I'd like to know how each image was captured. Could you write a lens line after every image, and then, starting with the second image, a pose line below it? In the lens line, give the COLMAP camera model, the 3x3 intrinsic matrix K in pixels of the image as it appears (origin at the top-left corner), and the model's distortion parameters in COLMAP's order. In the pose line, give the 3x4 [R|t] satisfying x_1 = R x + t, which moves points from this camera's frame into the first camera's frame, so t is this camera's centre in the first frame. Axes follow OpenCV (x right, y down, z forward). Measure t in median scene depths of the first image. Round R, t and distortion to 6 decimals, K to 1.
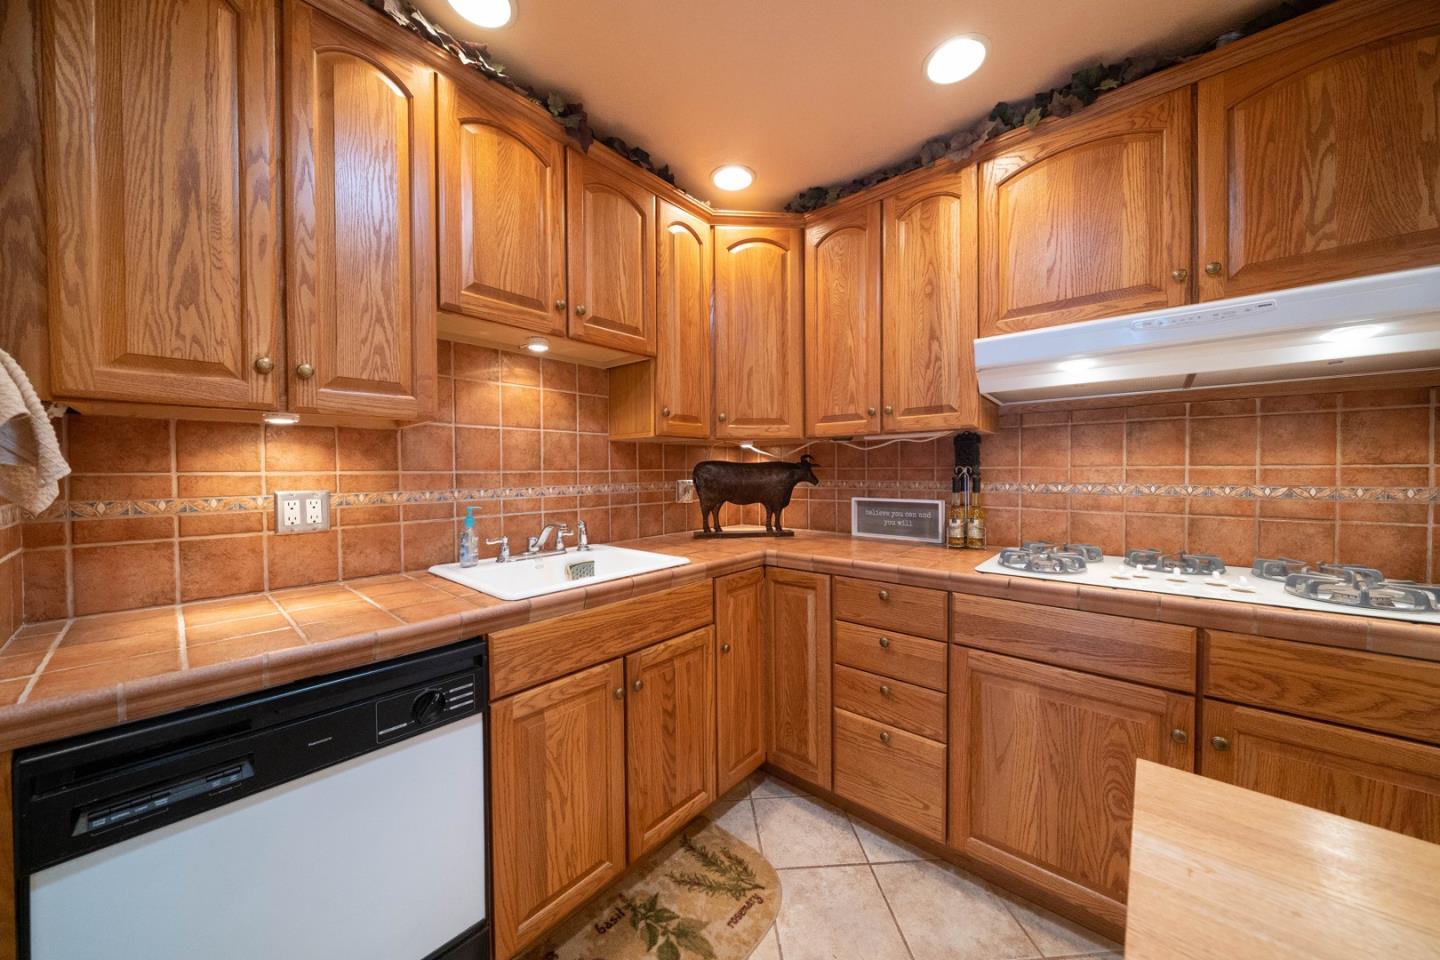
lens RADIAL K [[497.8, 0, 706.8], [0, 497.8, 477.8], [0, 0, 1]] dist [-0.005316, -0.000243]
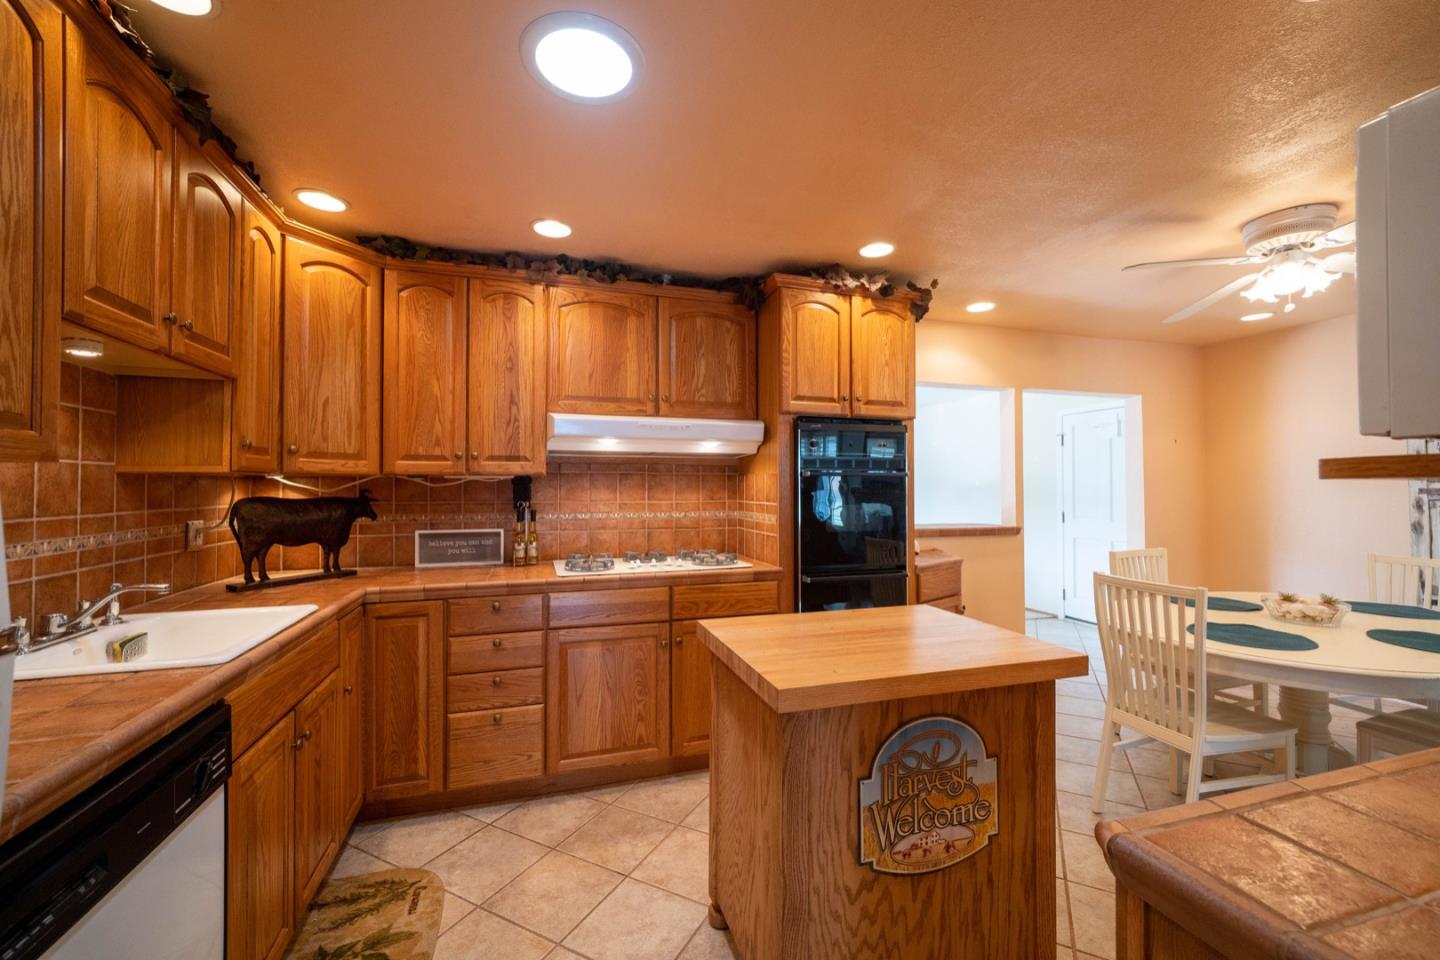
lens RADIAL K [[601.8, 0, 726.3], [0, 601.8, 476.1], [0, 0, 1]] dist [0.003915, 0.000209]
pose [[0.508328, 0.019585, 0.860941, -0.666641], [0.010512, 0.999526, -0.028944, -0.044969], [-0.861099, 0.023763, 0.507881, -0.293275]]
